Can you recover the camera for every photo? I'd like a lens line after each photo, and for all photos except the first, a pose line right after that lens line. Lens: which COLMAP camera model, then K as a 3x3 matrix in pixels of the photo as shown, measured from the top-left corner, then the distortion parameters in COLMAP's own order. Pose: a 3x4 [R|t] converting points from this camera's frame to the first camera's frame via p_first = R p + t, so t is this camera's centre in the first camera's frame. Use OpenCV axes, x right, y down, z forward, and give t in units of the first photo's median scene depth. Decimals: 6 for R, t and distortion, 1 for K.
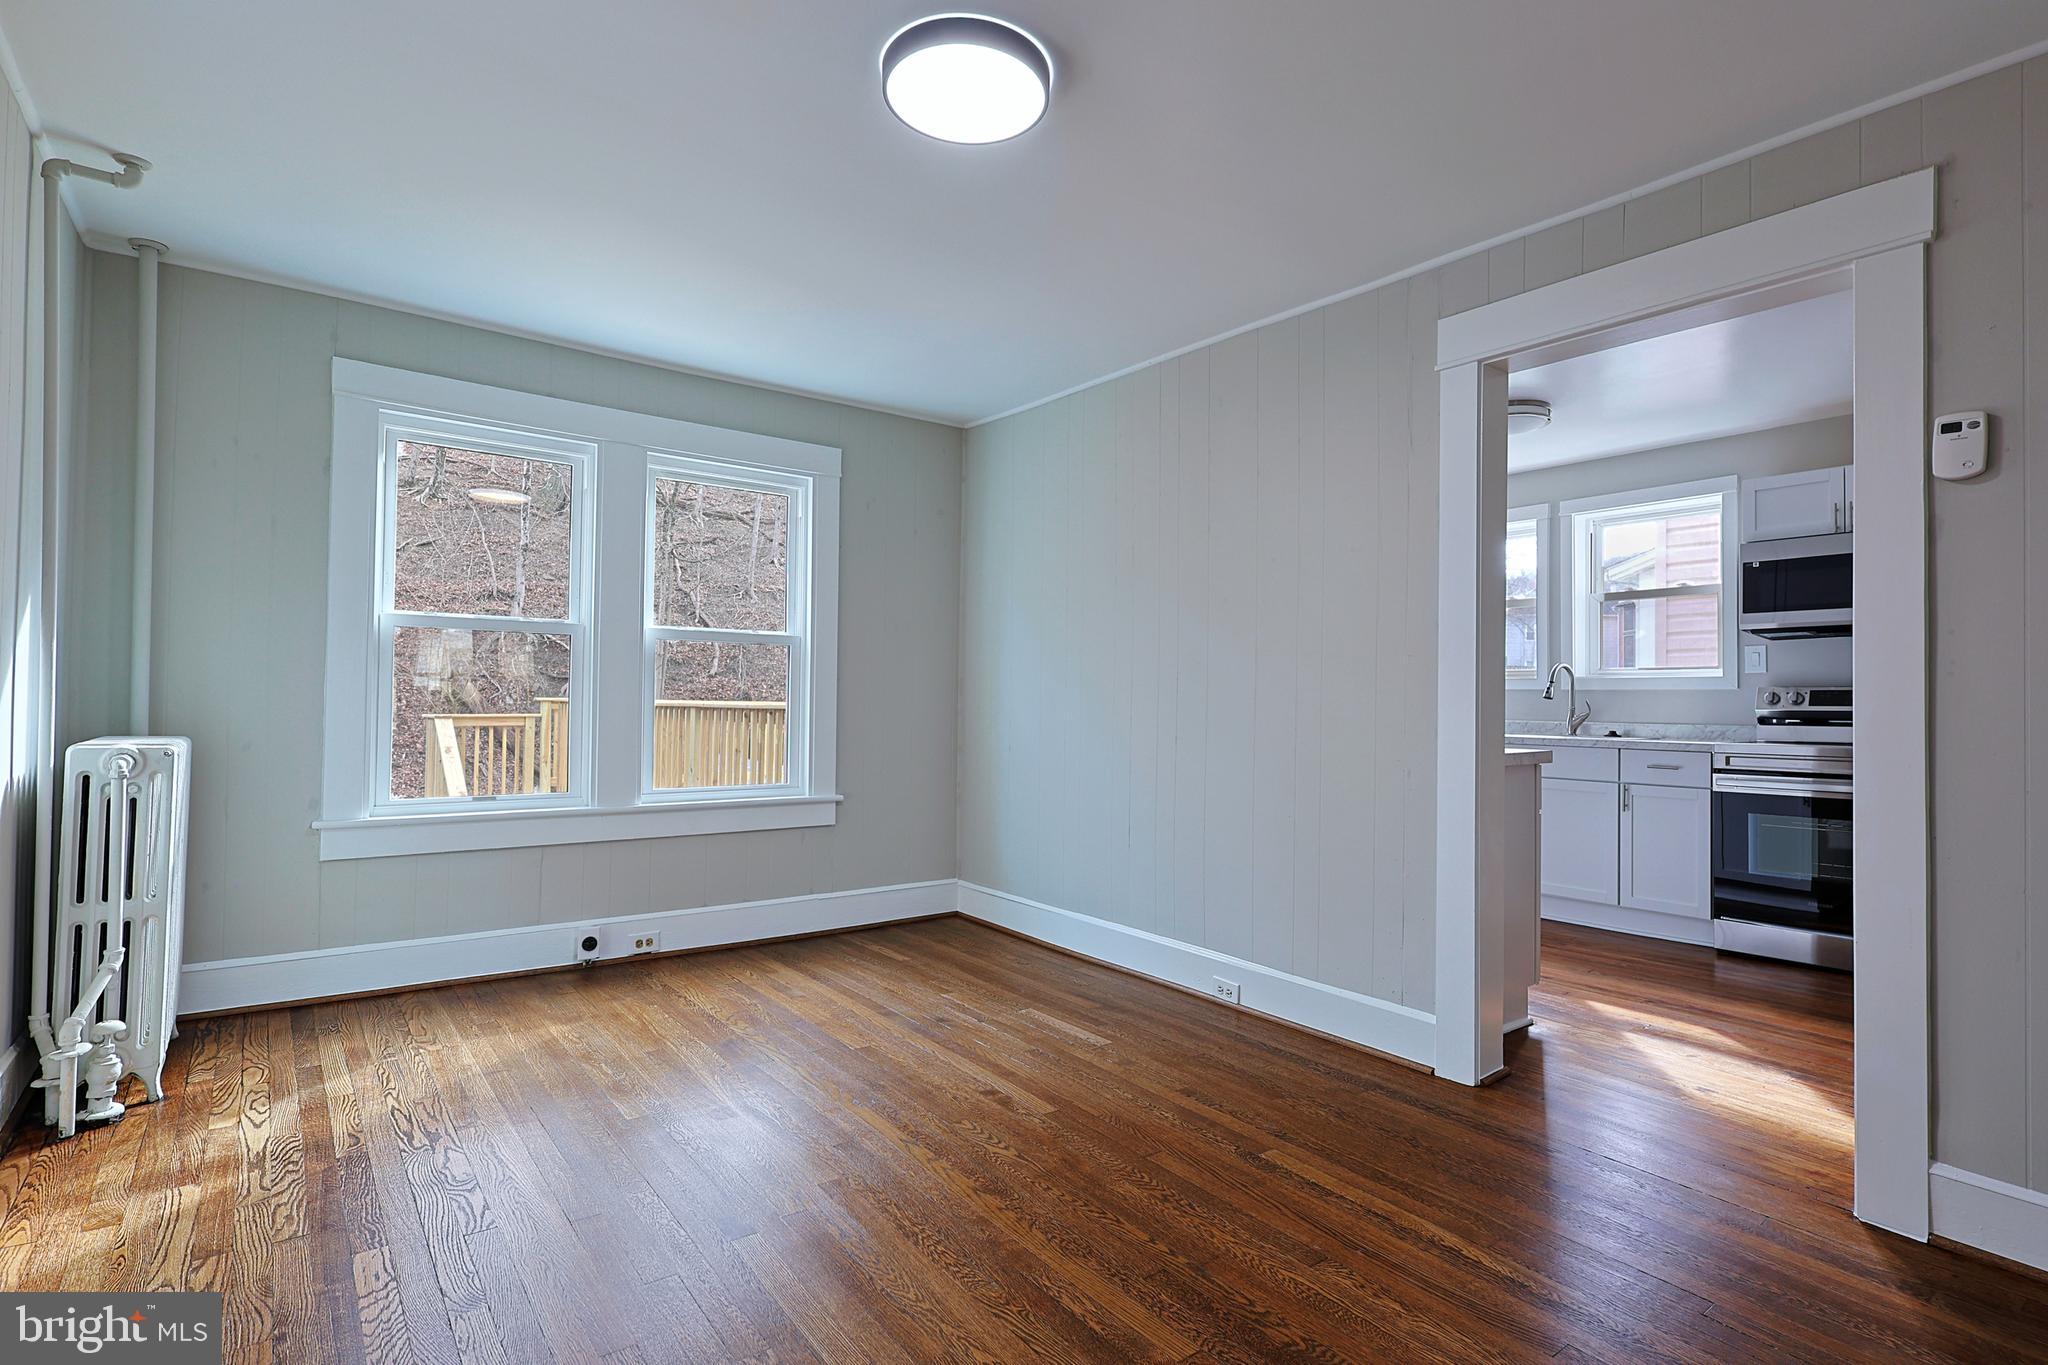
lens RADIAL K [[998.6, 0, 1027.8], [0, 998.6, 691.0], [0, 0, 1]] dist [-0.002356, 0.002476]
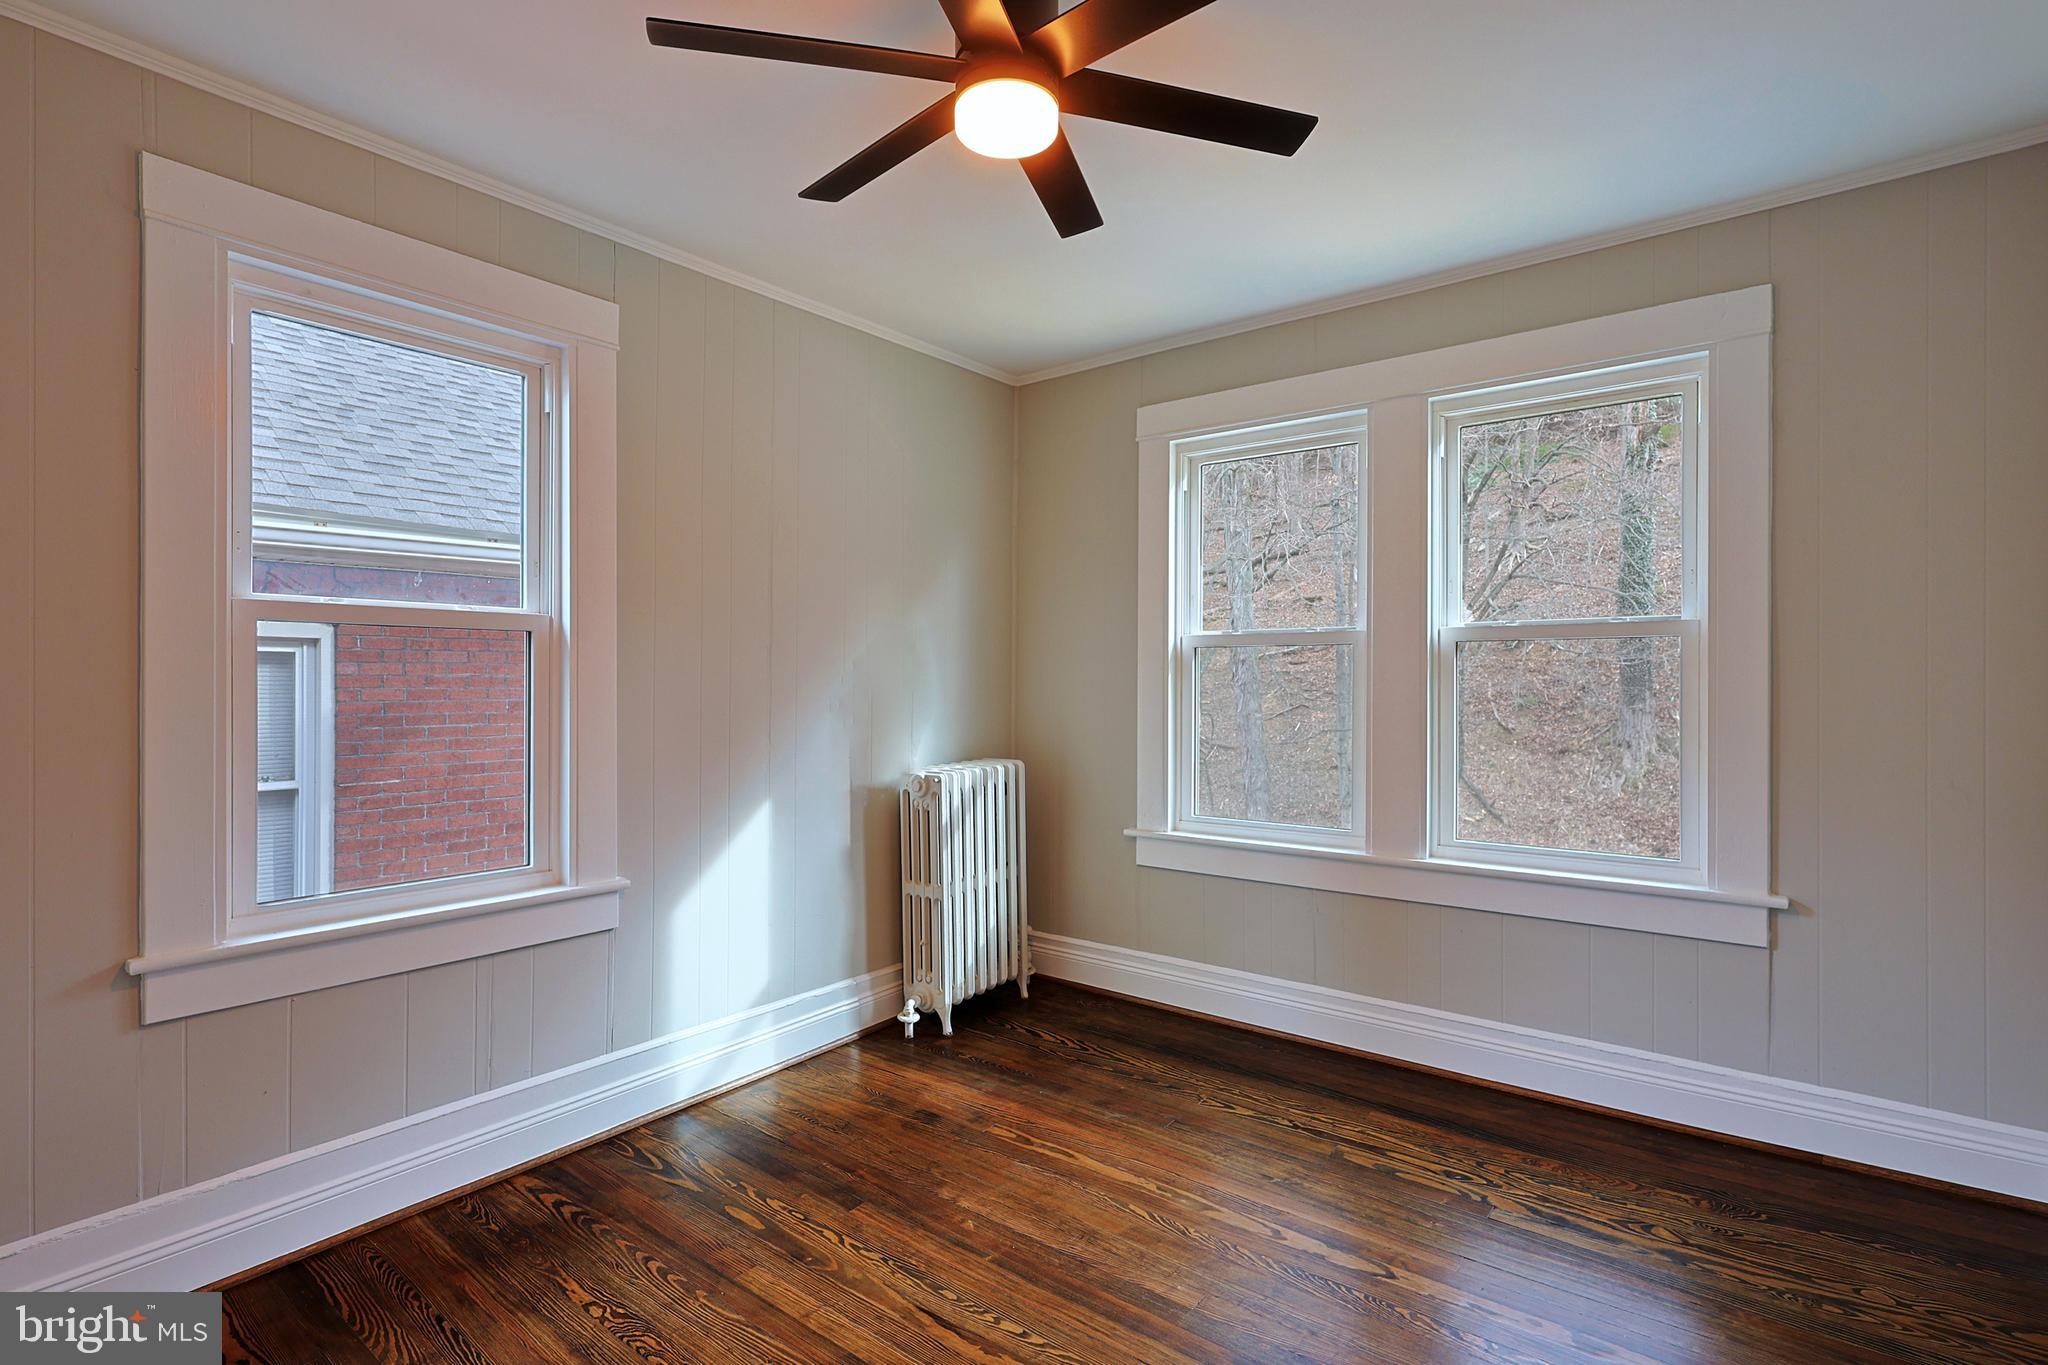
lens RADIAL K [[998.6, 0, 1024.3], [0, 998.6, 696.0], [0, 0, 1]] dist [-0.002356, 0.002476]
pose [[0.260074, 0.000582, -0.965588, 0.331468], [0.012950, 0.999908, 0.004091, -0.024311], [0.965502, -0.013568, 0.260043, 0.596110]]
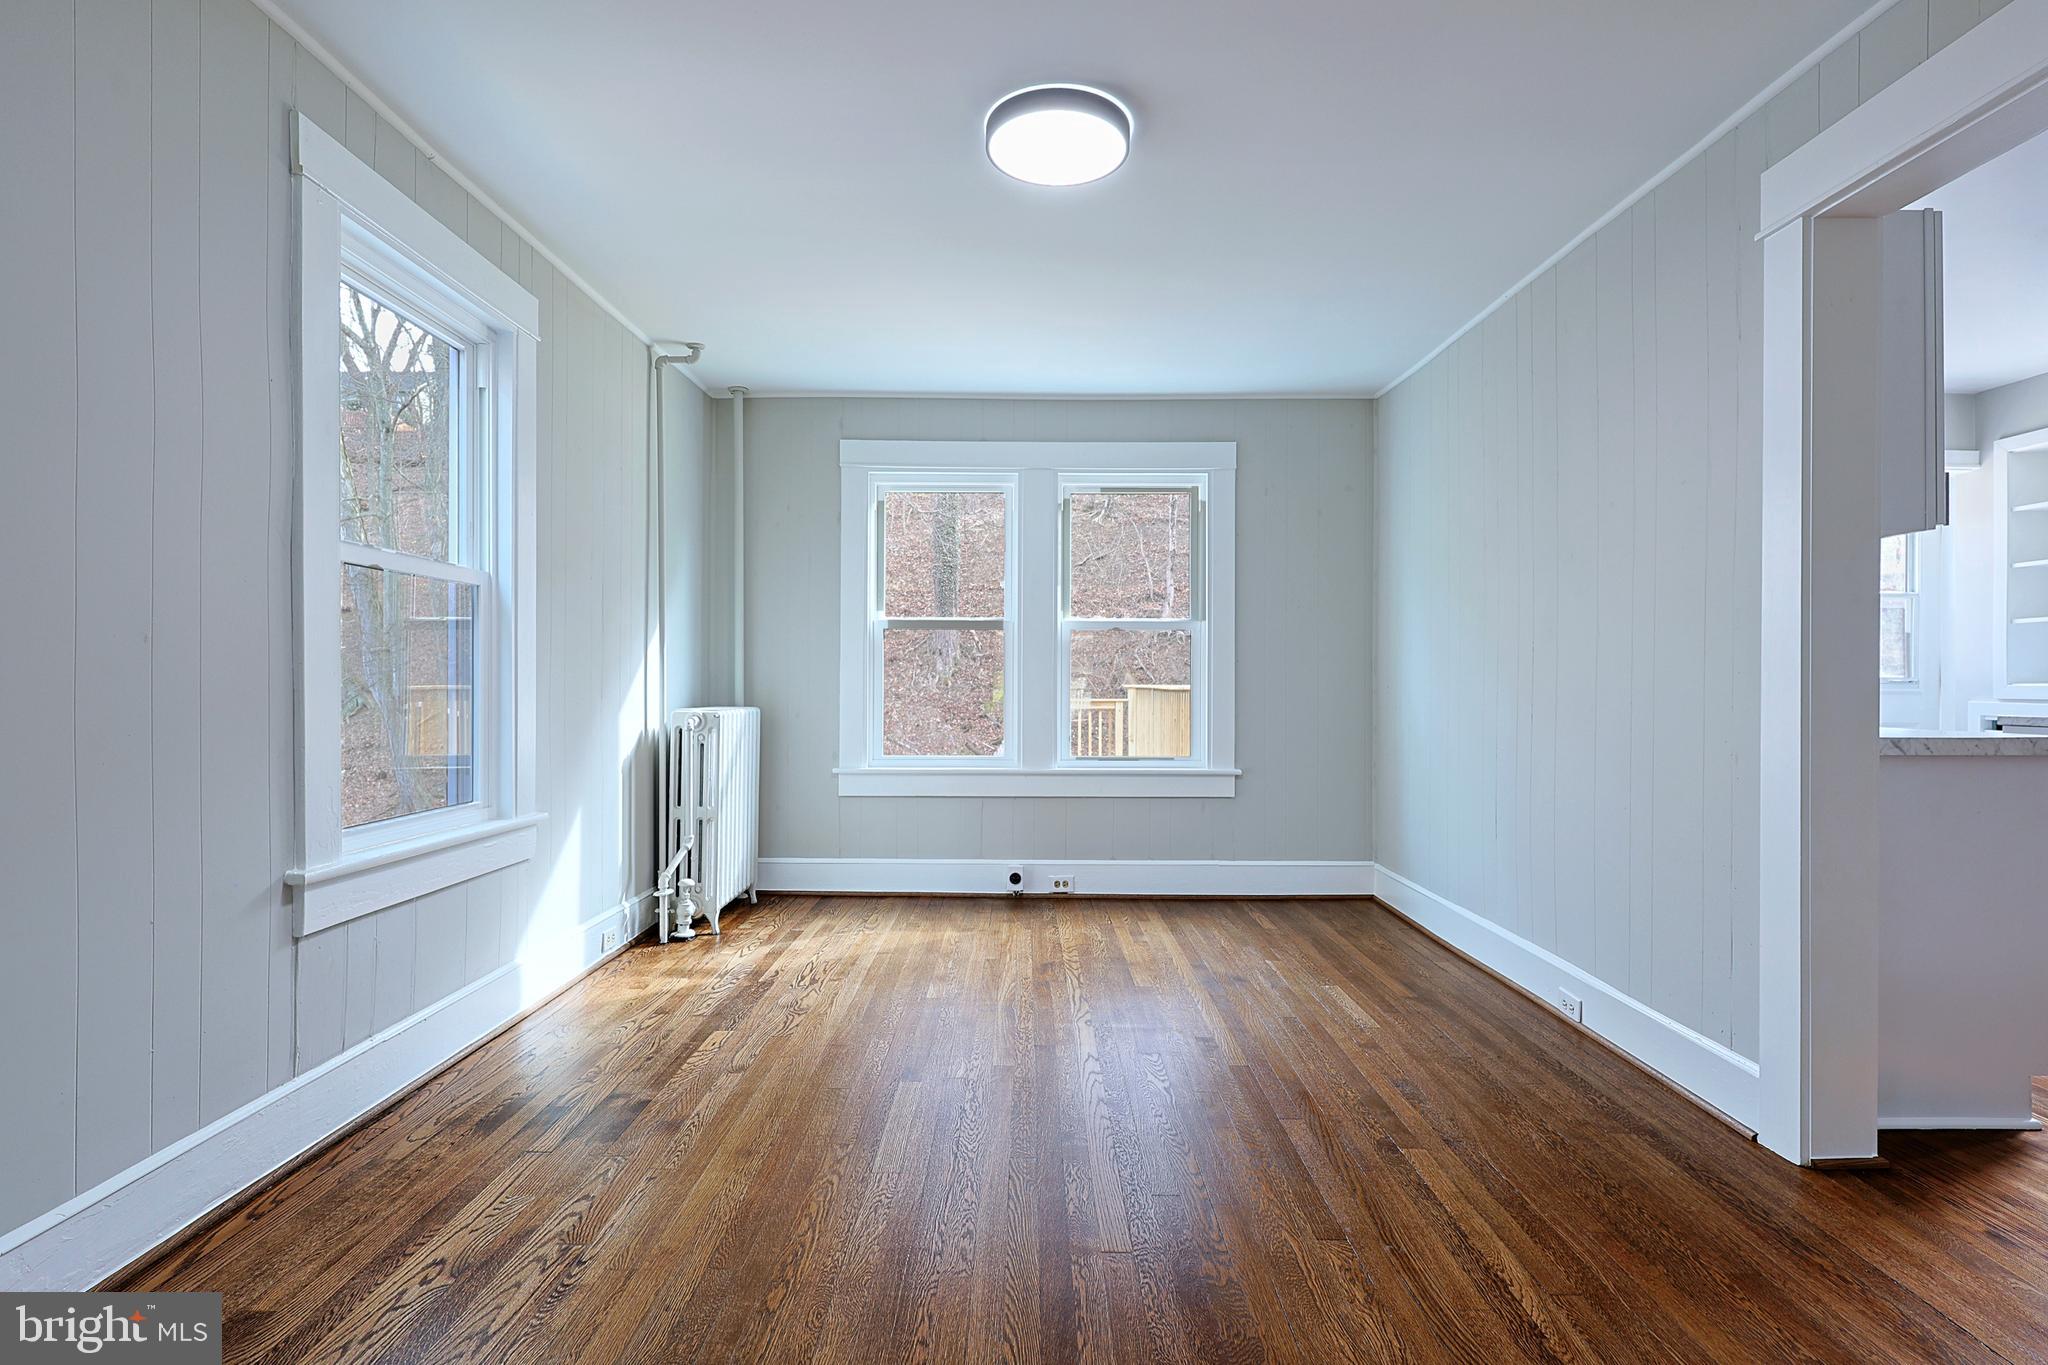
lens RADIAL K [[998.6, 0, 1025.8], [0, 998.6, 690.9], [0, 0, 1]] dist [-0.002356, 0.002476]
pose [[0.796608, -0.007520, -0.604450, 0.366189], [0.014294, 0.999877, 0.006399, 0.014889], [0.604328, -0.013738, 0.796617, 0.028454]]
